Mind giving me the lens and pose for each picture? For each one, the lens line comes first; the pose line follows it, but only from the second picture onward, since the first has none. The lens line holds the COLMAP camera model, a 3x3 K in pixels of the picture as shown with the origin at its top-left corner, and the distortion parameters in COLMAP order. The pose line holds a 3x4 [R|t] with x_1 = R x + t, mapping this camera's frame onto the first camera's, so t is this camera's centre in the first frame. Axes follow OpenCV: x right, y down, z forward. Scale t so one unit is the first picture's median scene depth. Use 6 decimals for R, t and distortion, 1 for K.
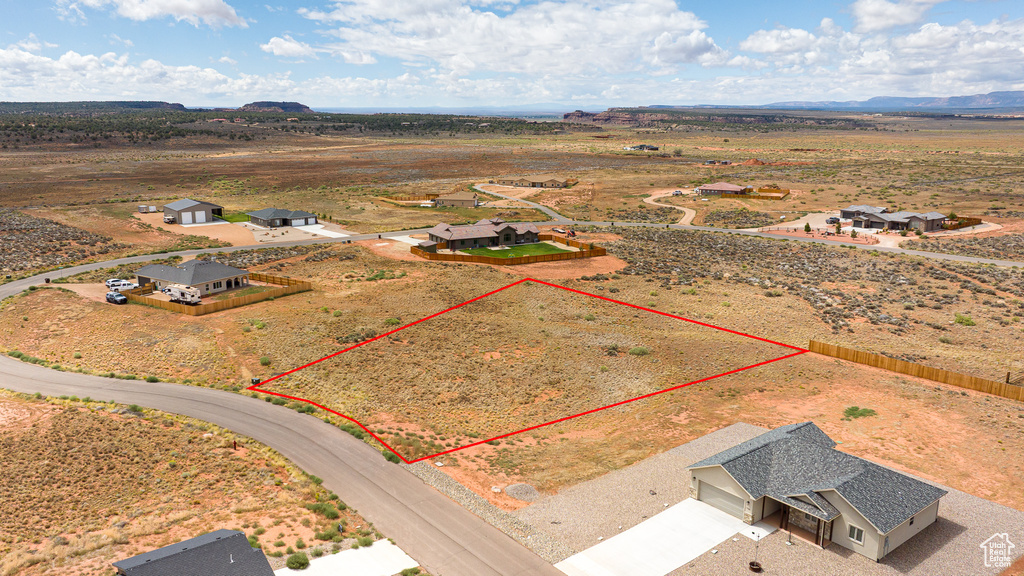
lens RADIAL K [[793.0, 0, 491.2], [0, 793.0, 219.4], [0, 0, 1]] dist [-0.015575, -0.005142]
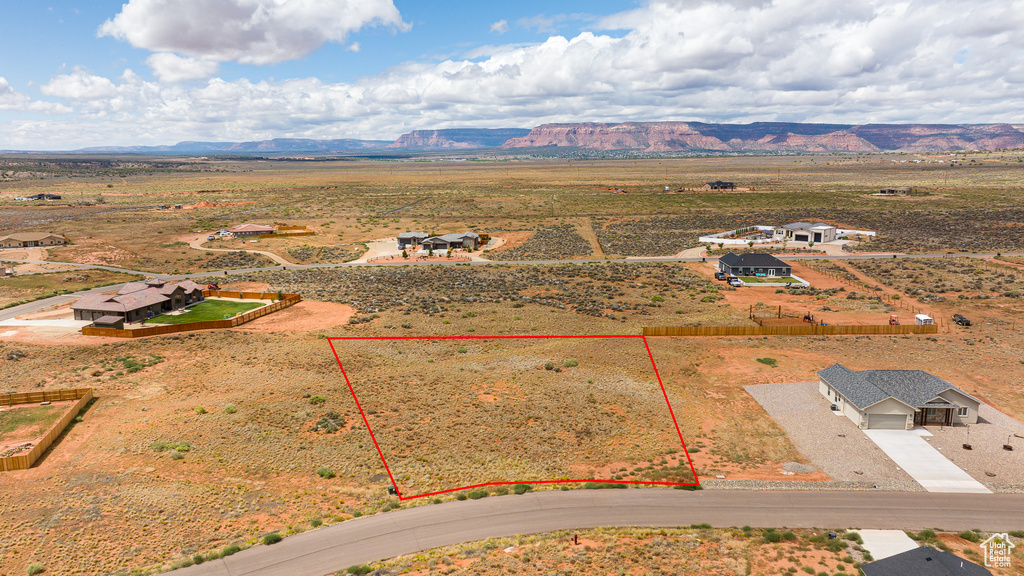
lens RADIAL K [[744.3, 0, 506.3], [0, 744.3, 287.9], [0, 0, 1]] dist [-0.036399, 0.045123]
pose [[0.663305, -0.138401, 0.735440, -0.542278], [0.108037, 0.990164, 0.088897, -0.037742], [-0.740509, 0.020488, 0.671734, 0.297568]]
